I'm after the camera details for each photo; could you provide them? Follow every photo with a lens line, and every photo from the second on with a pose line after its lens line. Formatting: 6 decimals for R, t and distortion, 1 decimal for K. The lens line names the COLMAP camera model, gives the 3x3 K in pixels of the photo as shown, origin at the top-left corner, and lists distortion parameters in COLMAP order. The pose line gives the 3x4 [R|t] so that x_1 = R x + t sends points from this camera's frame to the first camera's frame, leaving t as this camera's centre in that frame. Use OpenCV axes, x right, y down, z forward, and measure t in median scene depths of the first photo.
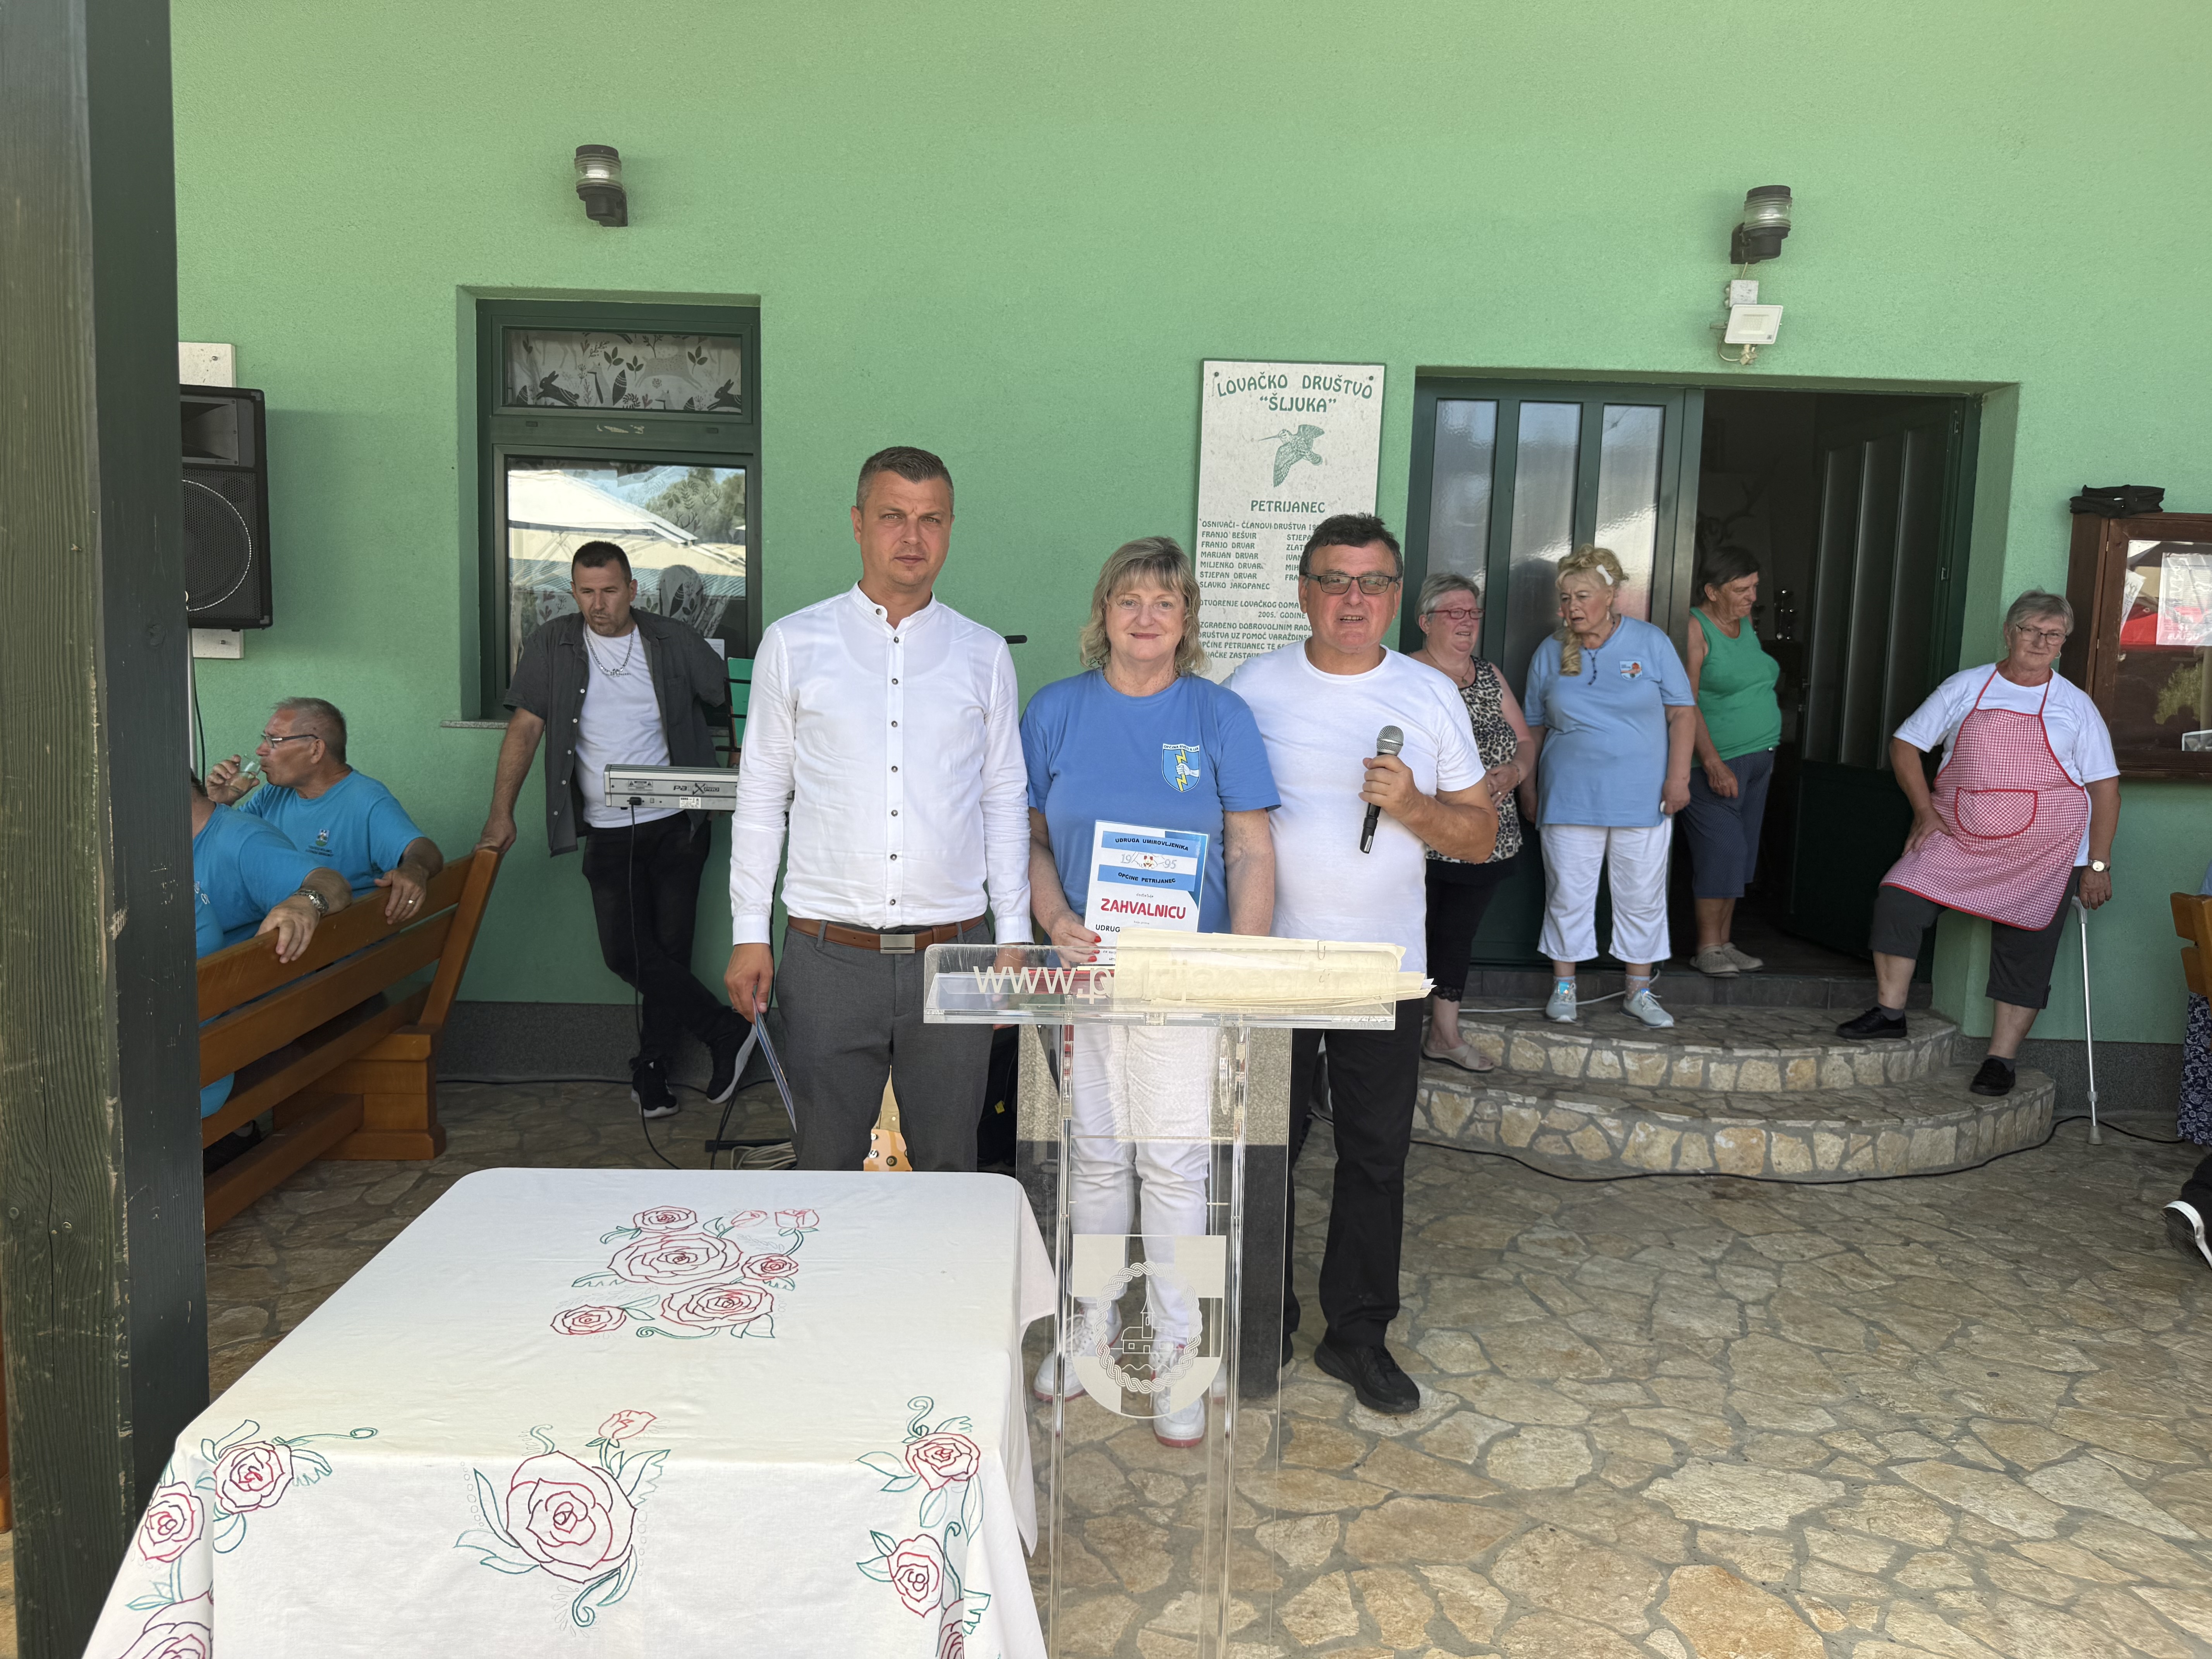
lens RADIAL K [[1585.9, 0, 1106.7], [0, 1585.9, 838.2], [0, 0, 1]] dist [-0.013510, 0.000729]
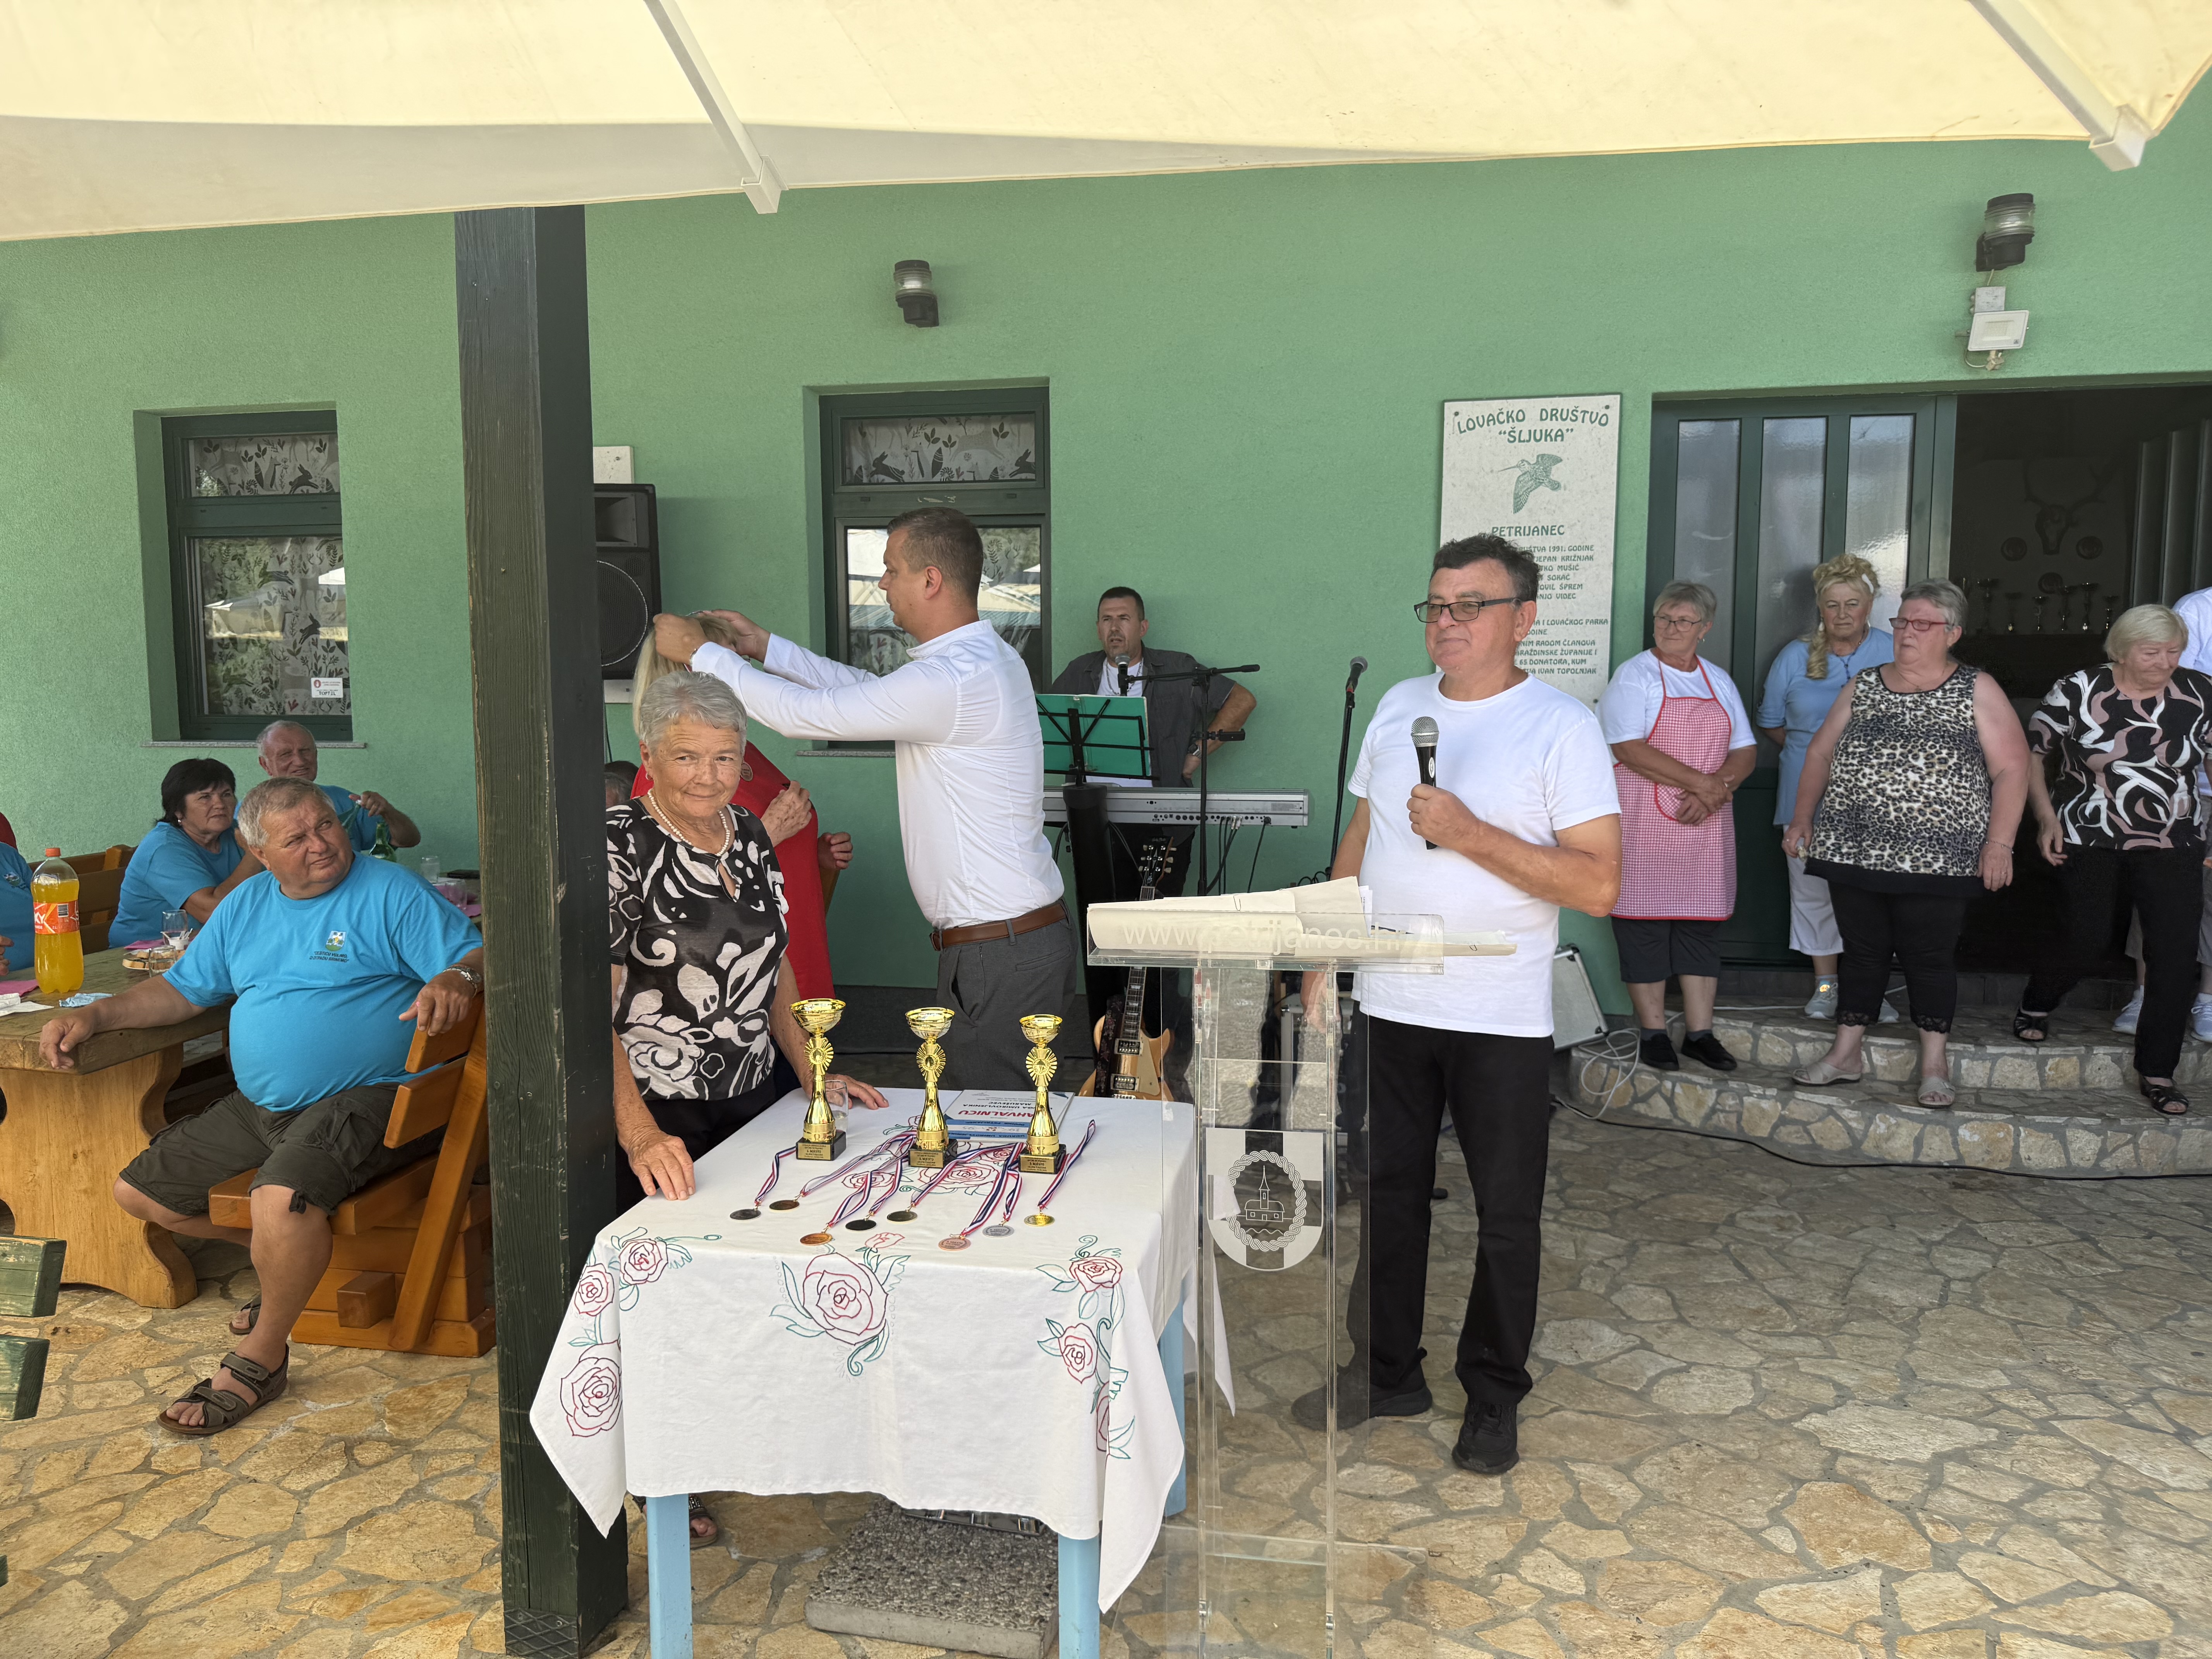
lens RADIAL K [[1585.9, 0, 1086.9], [0, 1585.9, 833.4], [0, 0, 1]] dist [-0.013510, 0.000729]
pose [[0.974096, -0.011170, -0.225860, 0.076611], [0.007982, 0.999855, -0.015021, 0.009260], [0.225995, 0.012829, 0.974044, -0.134789]]
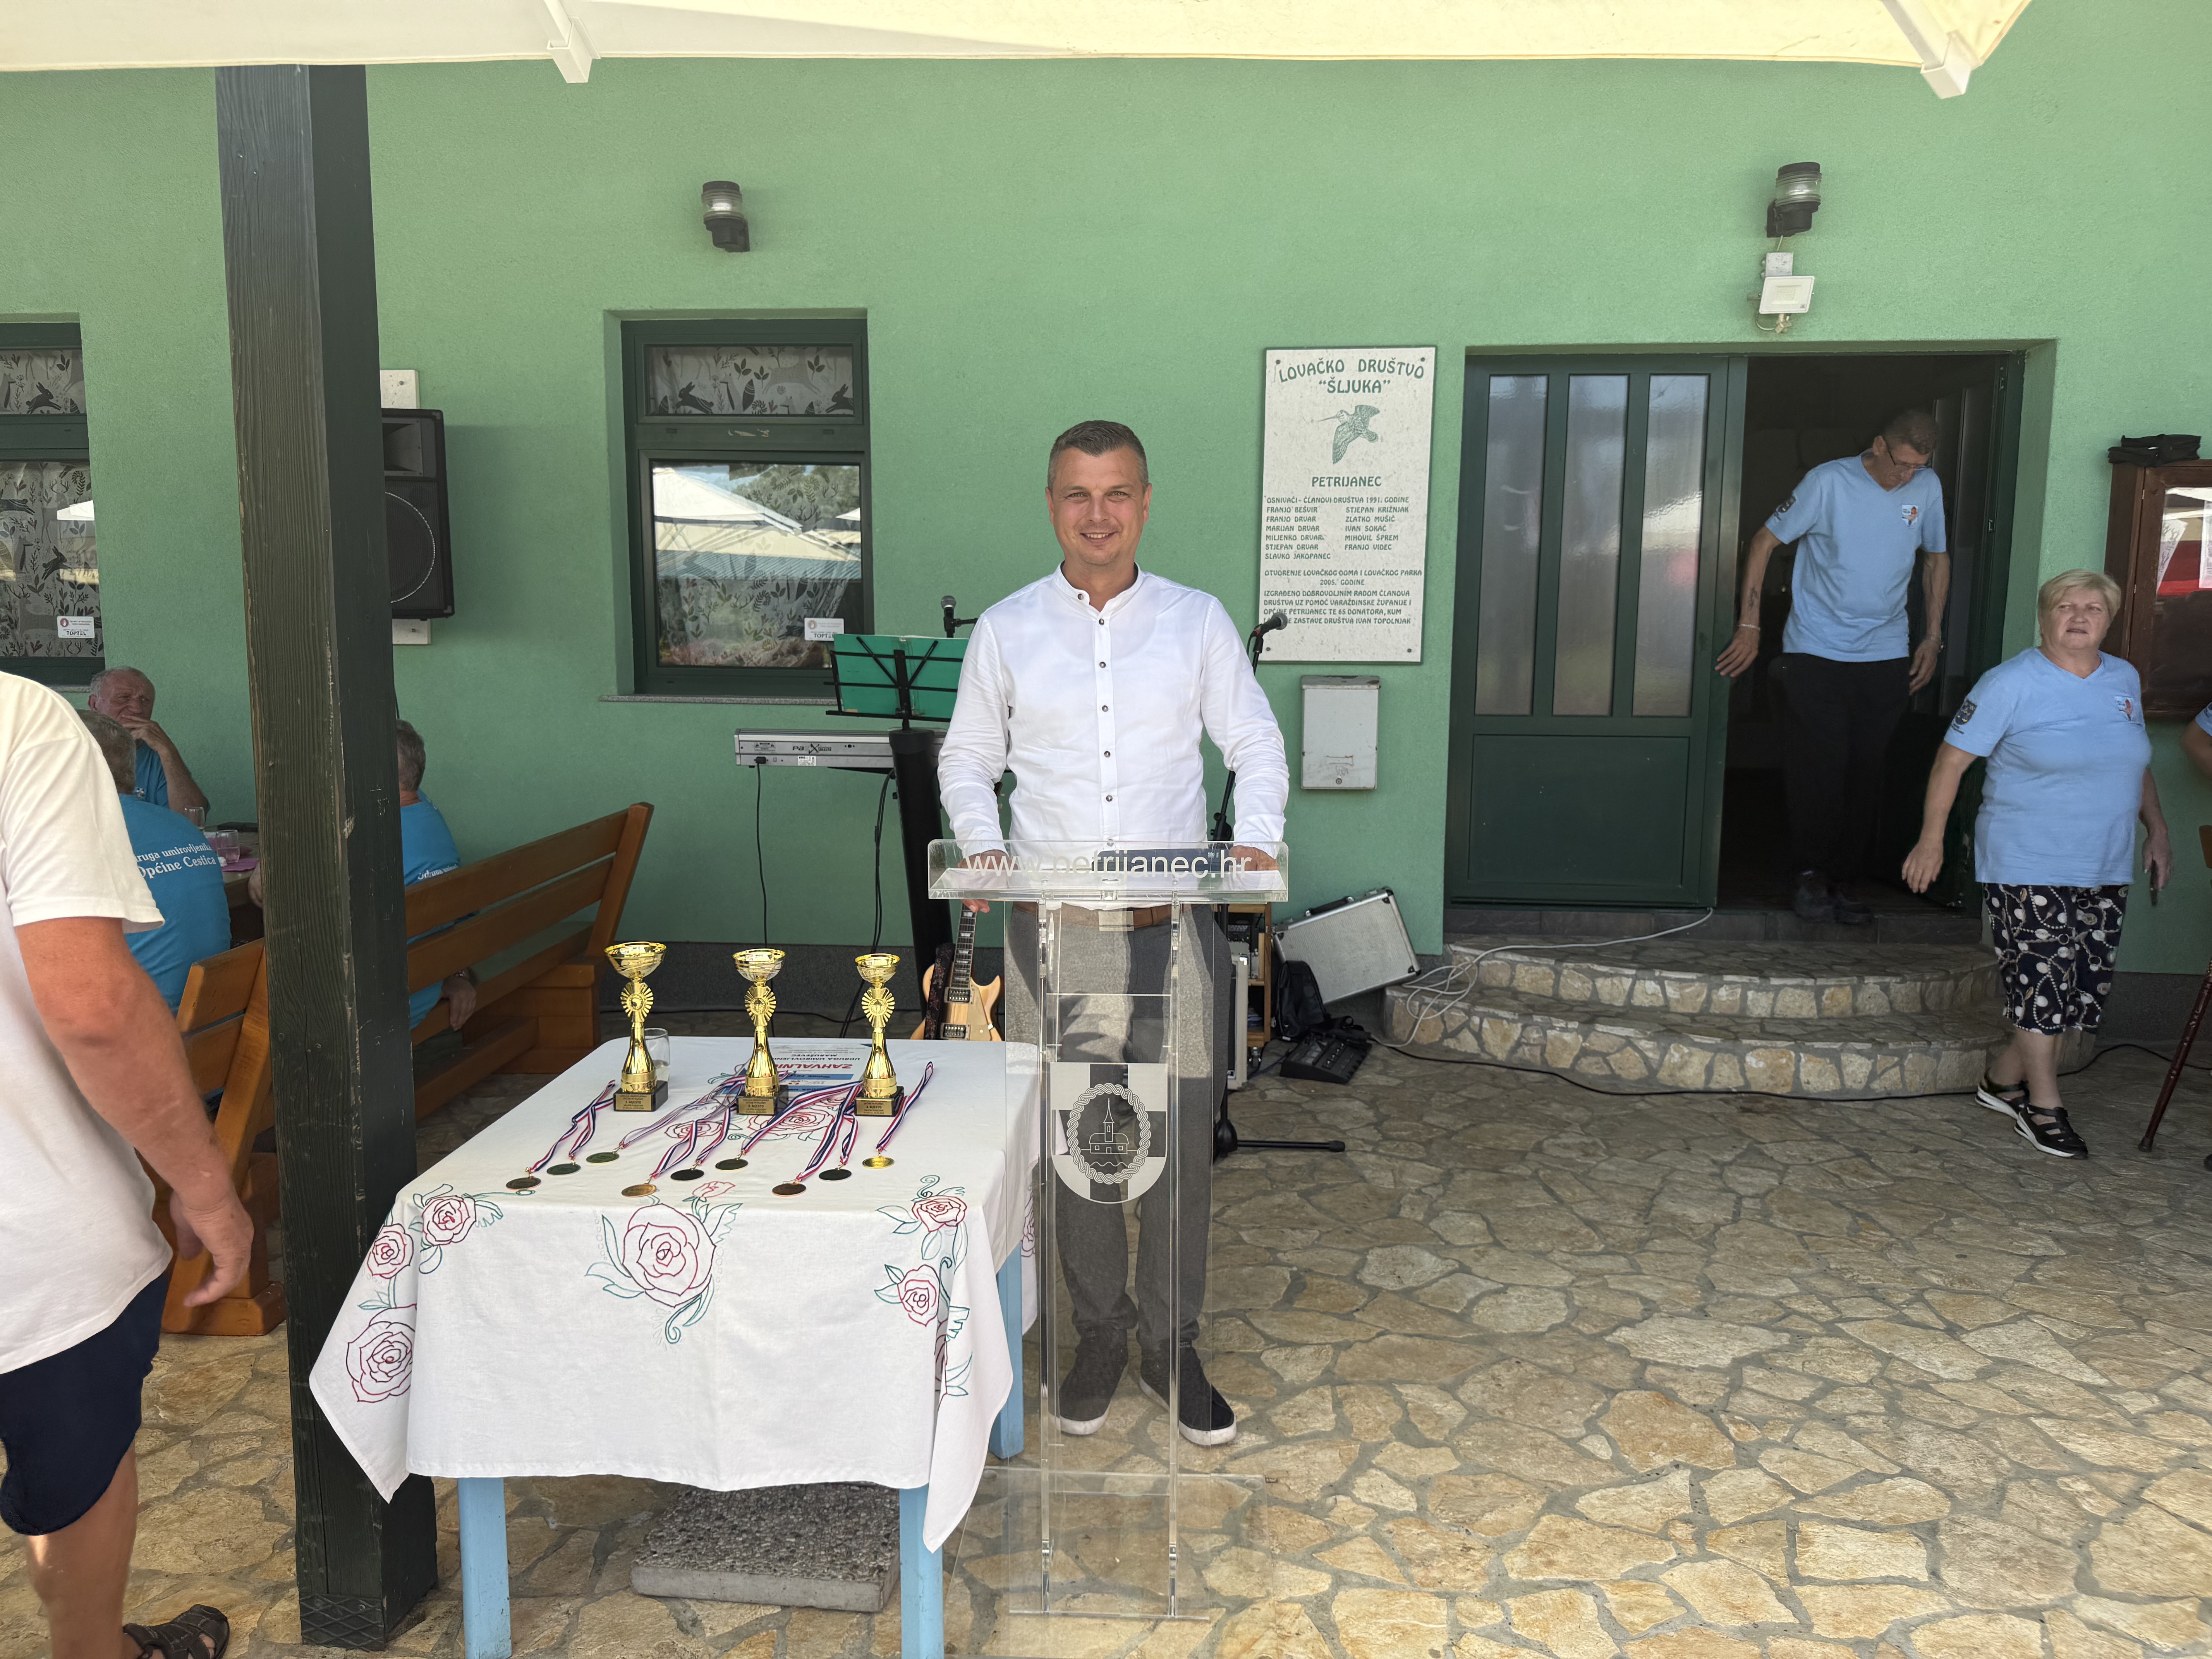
lens RADIAL K [[1585.9, 0, 1107.1], [0, 1585.9, 836.2], [0, 0, 1]] dist [-0.013510, 0.000729]
pose [[0.995284, -0.011521, -0.096313, 0.064231], [0.012975, 0.999811, 0.014485, 0.019202], [0.096128, -0.015667, 0.995246, -0.121791]]
